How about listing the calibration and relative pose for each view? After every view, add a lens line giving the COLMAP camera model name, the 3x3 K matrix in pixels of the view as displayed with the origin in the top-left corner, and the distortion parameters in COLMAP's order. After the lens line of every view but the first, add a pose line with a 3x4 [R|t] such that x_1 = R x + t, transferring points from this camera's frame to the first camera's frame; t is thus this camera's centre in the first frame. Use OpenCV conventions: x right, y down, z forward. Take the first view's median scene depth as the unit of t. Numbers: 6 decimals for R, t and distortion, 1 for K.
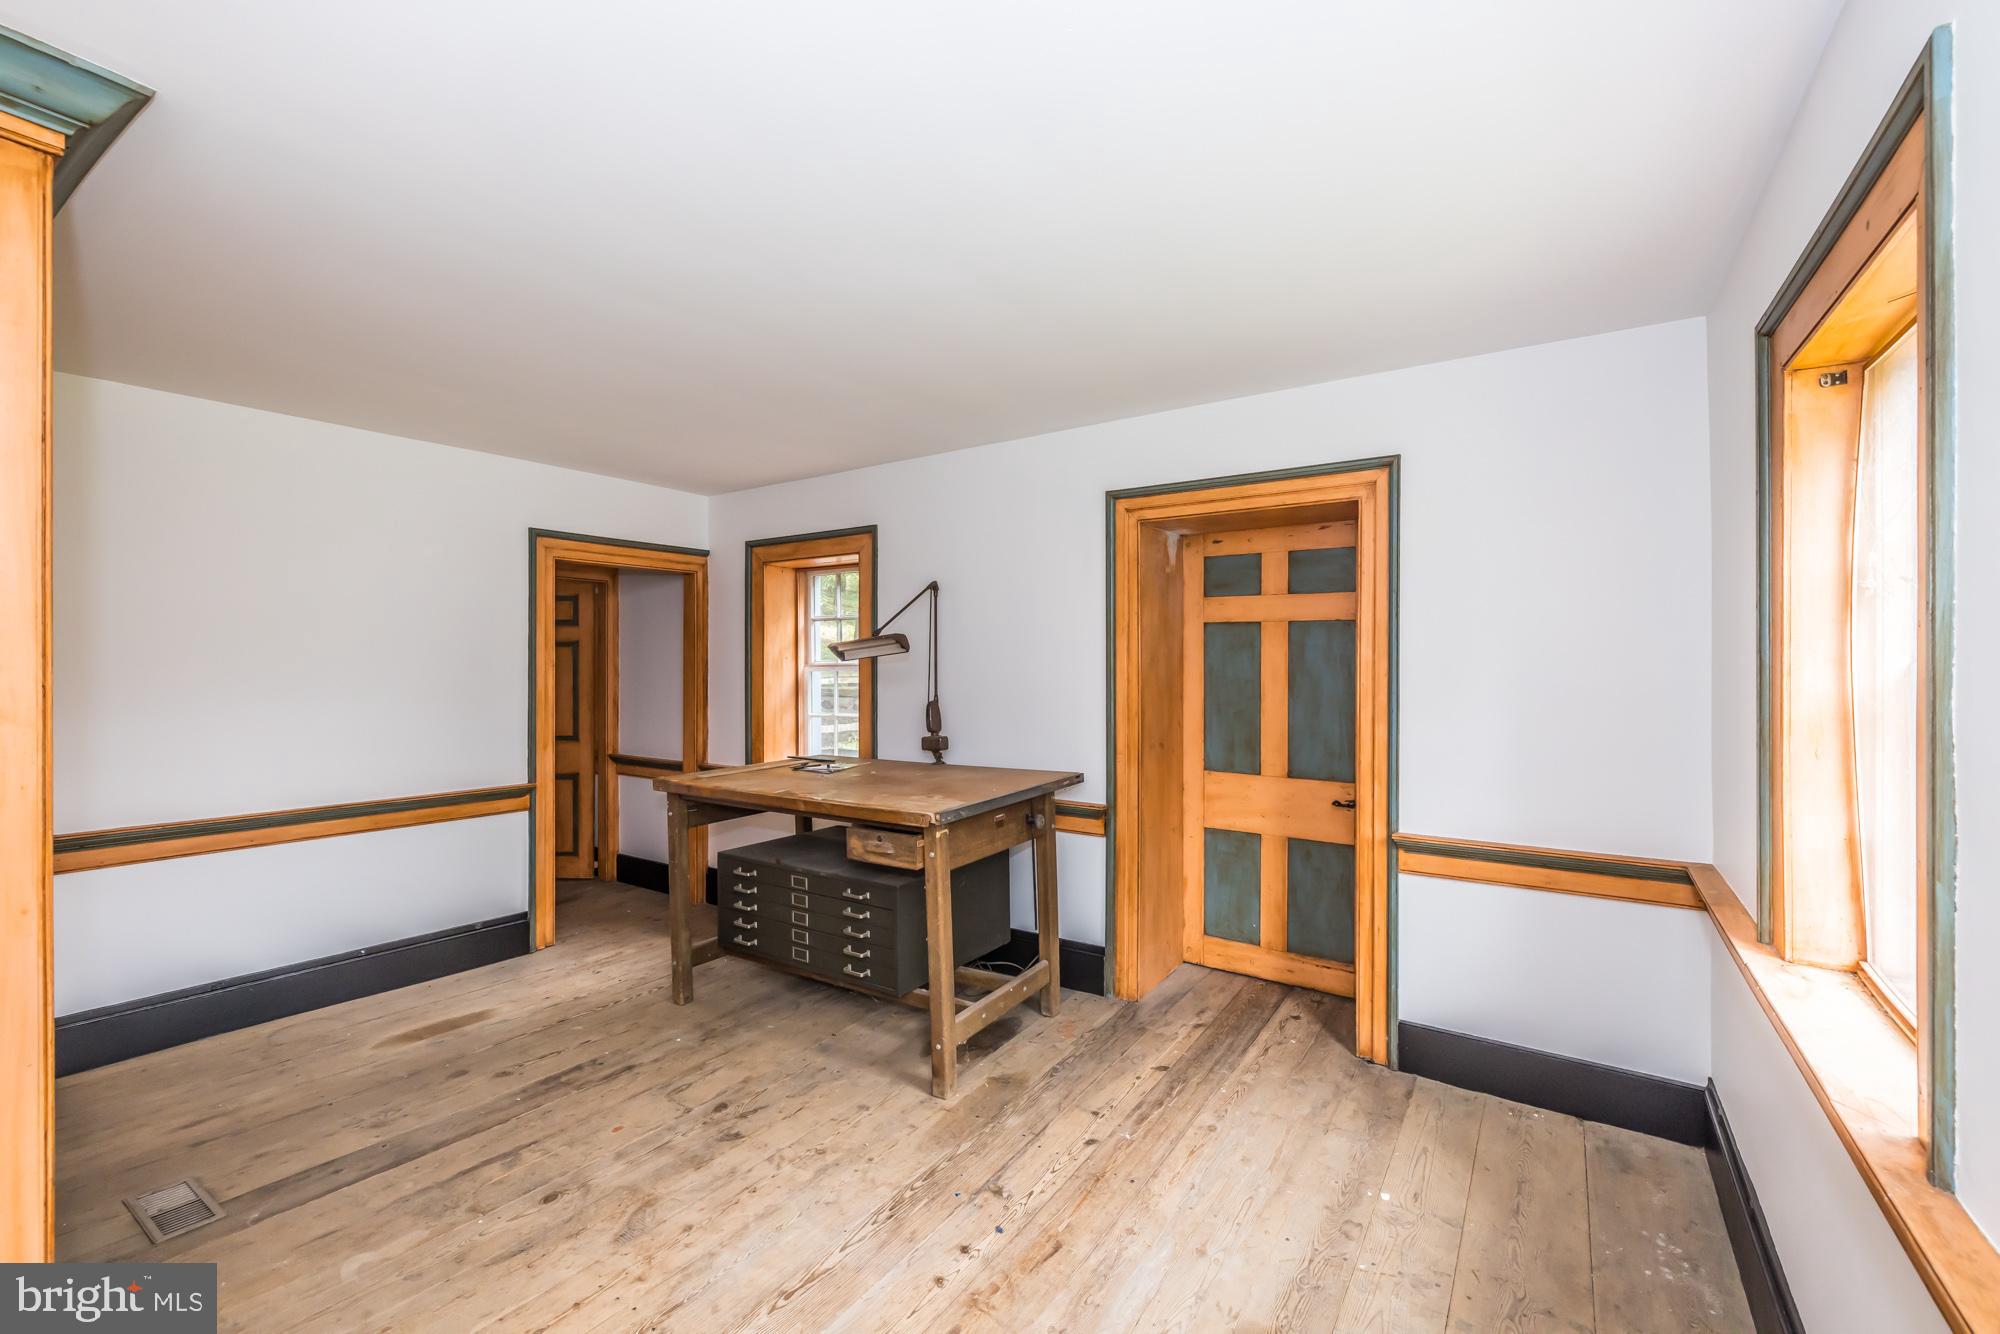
lens RADIAL K [[843.8, 0, 999.3], [0, 843.8, 658.2], [0, 0, 1]] dist [-0.000038, -0.000085]
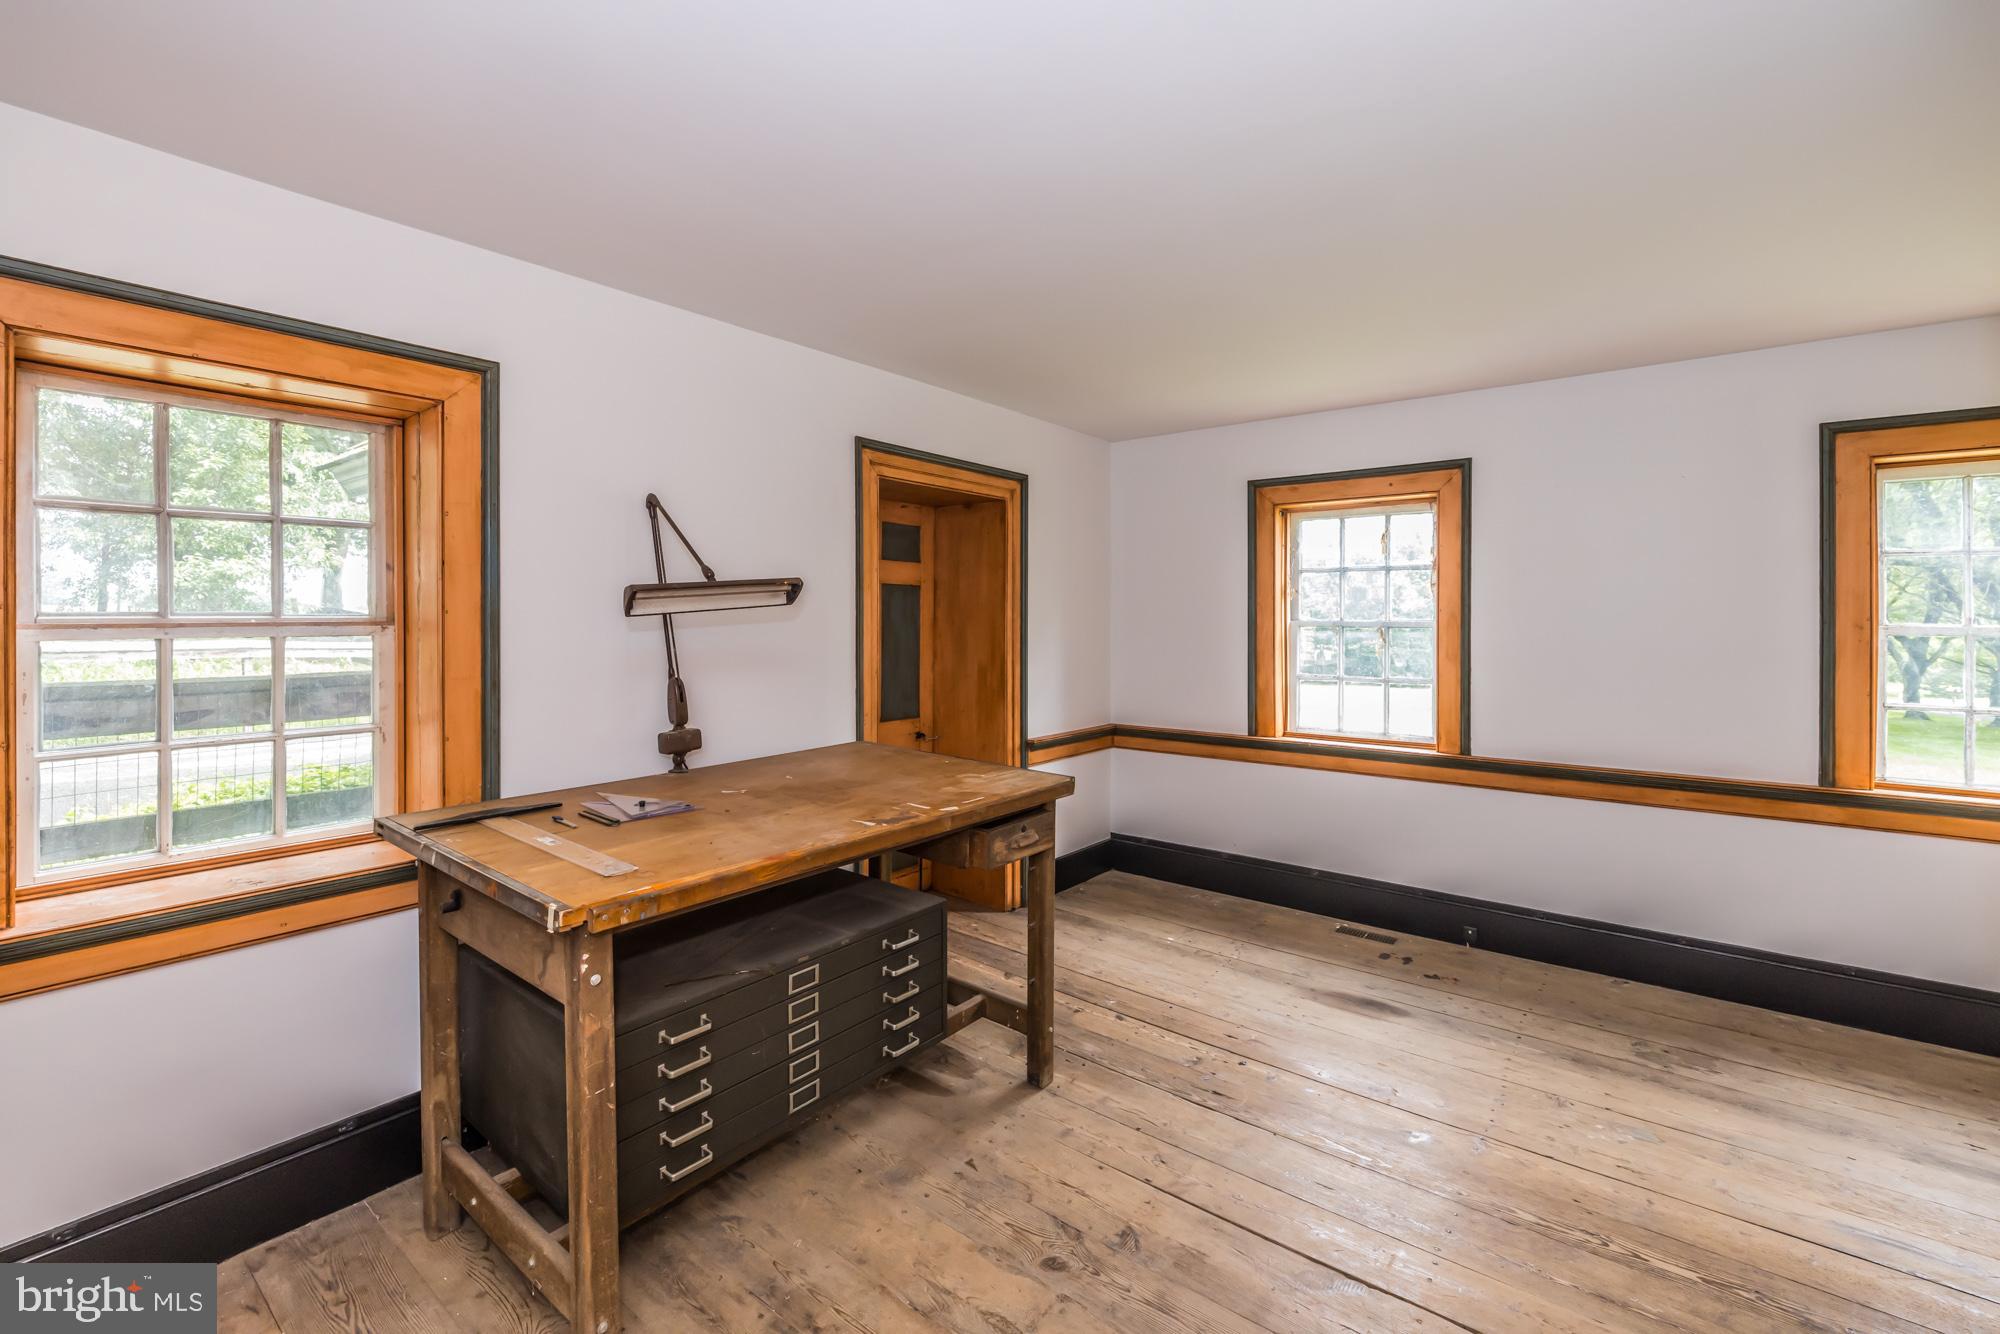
lens RADIAL K [[842.3, 0, 1004.0], [0, 842.3, 622.9], [0, 0, 1]] dist [0.000296, 0.000001]
pose [[0.080118, -0.001530, 0.996784, -1.051128], [-0.005151, 0.999985, 0.001949, 0.007072], [-0.996772, -0.005290, 0.080109, 1.018767]]
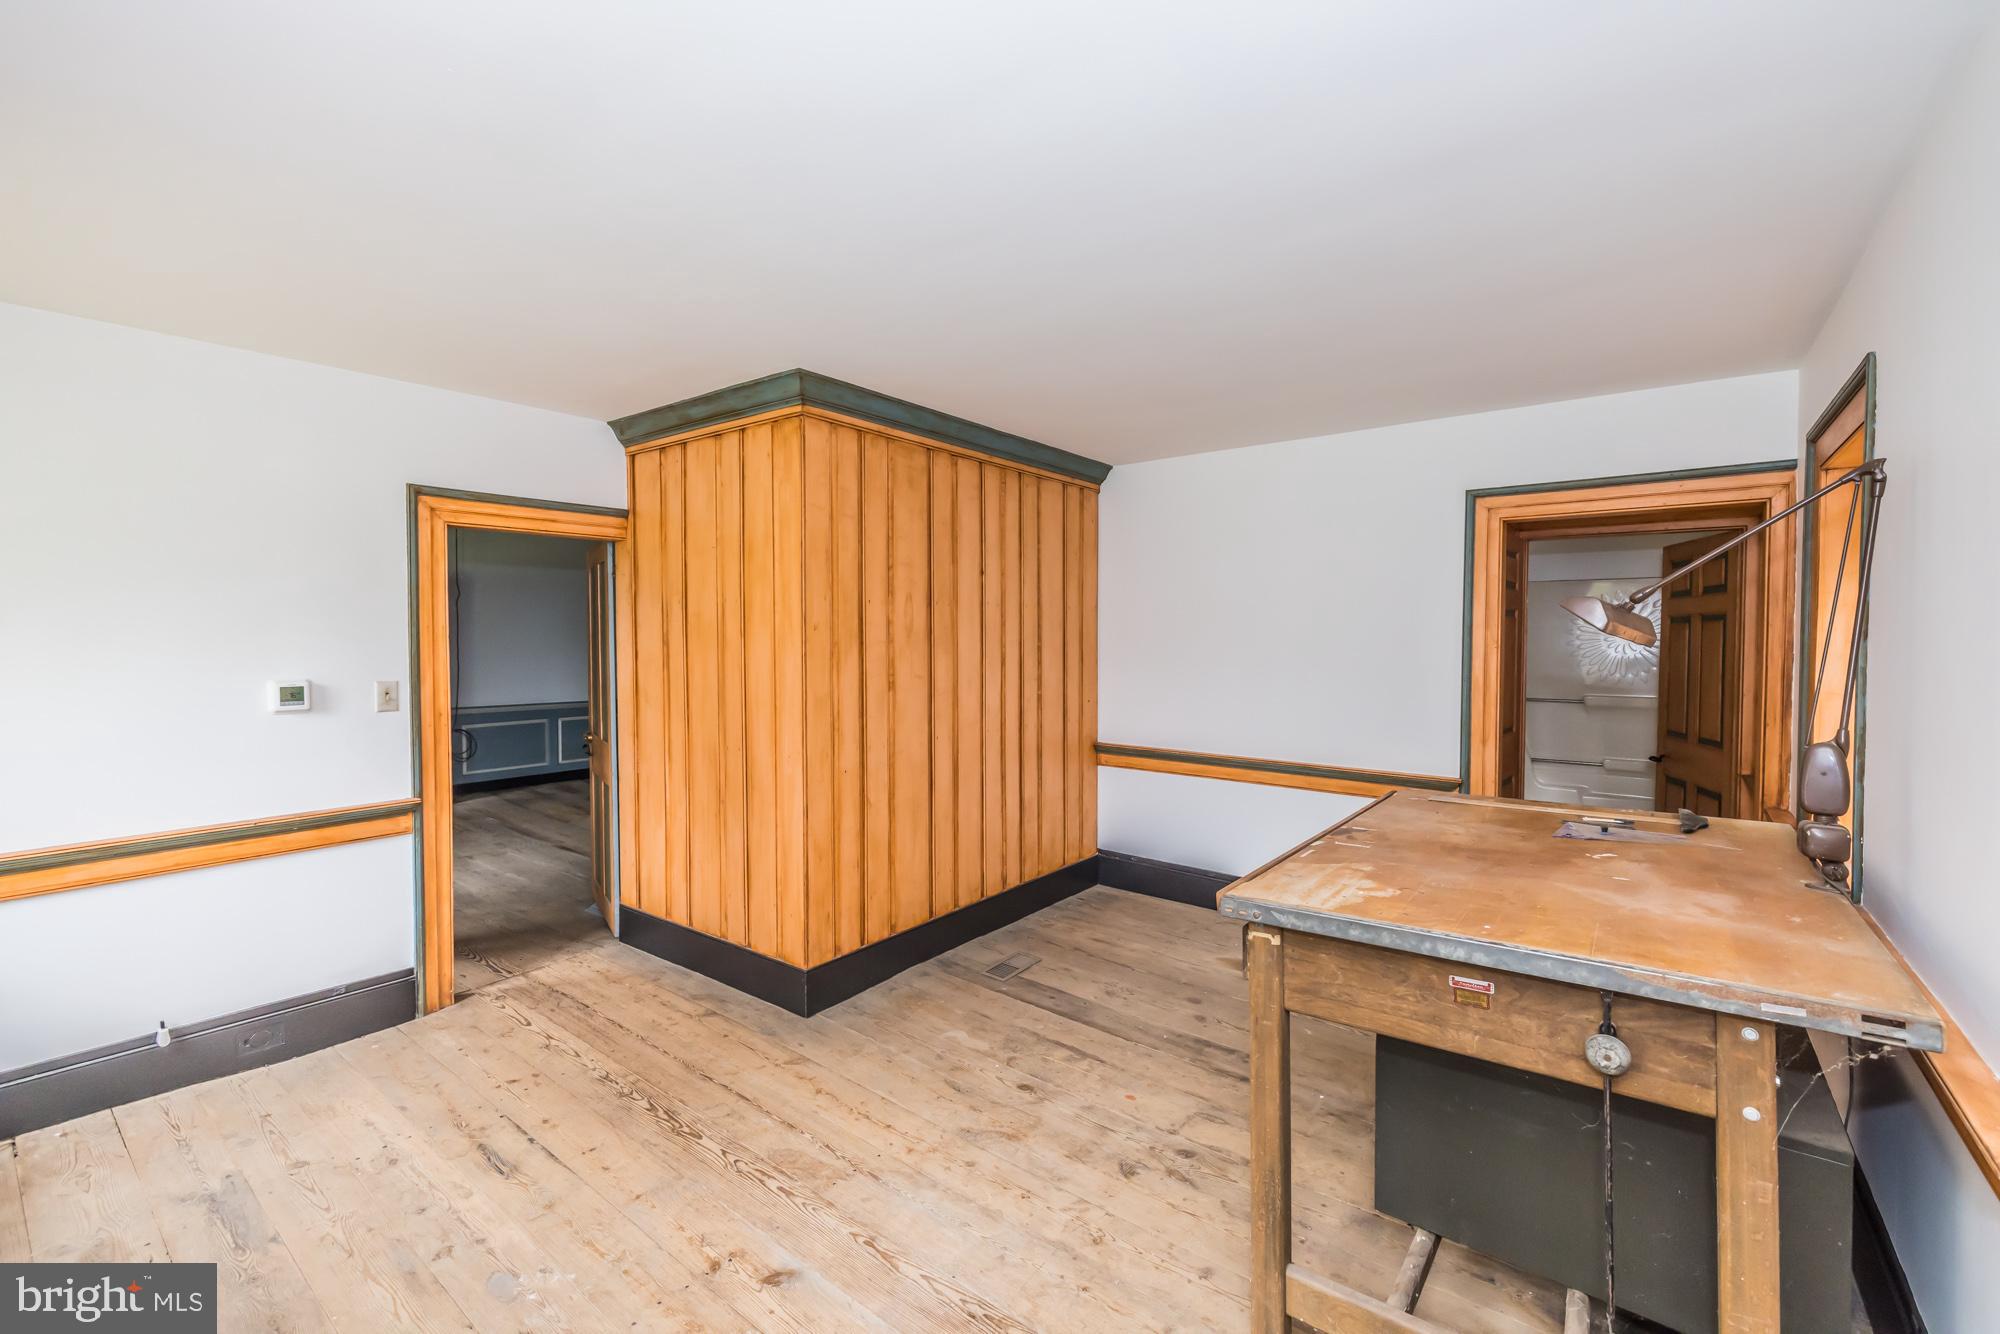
lens RADIAL K [[843.8, 0, 999.3], [0, 843.8, 658.2], [0, 0, 1]] dist [-0.000038, -0.000085]
pose [[-0.072239, 0.029065, -0.996964, 0.561655], [0.001671, 0.999577, 0.029020, -0.009165], [0.997386, 0.000430, -0.072257, 0.896192]]
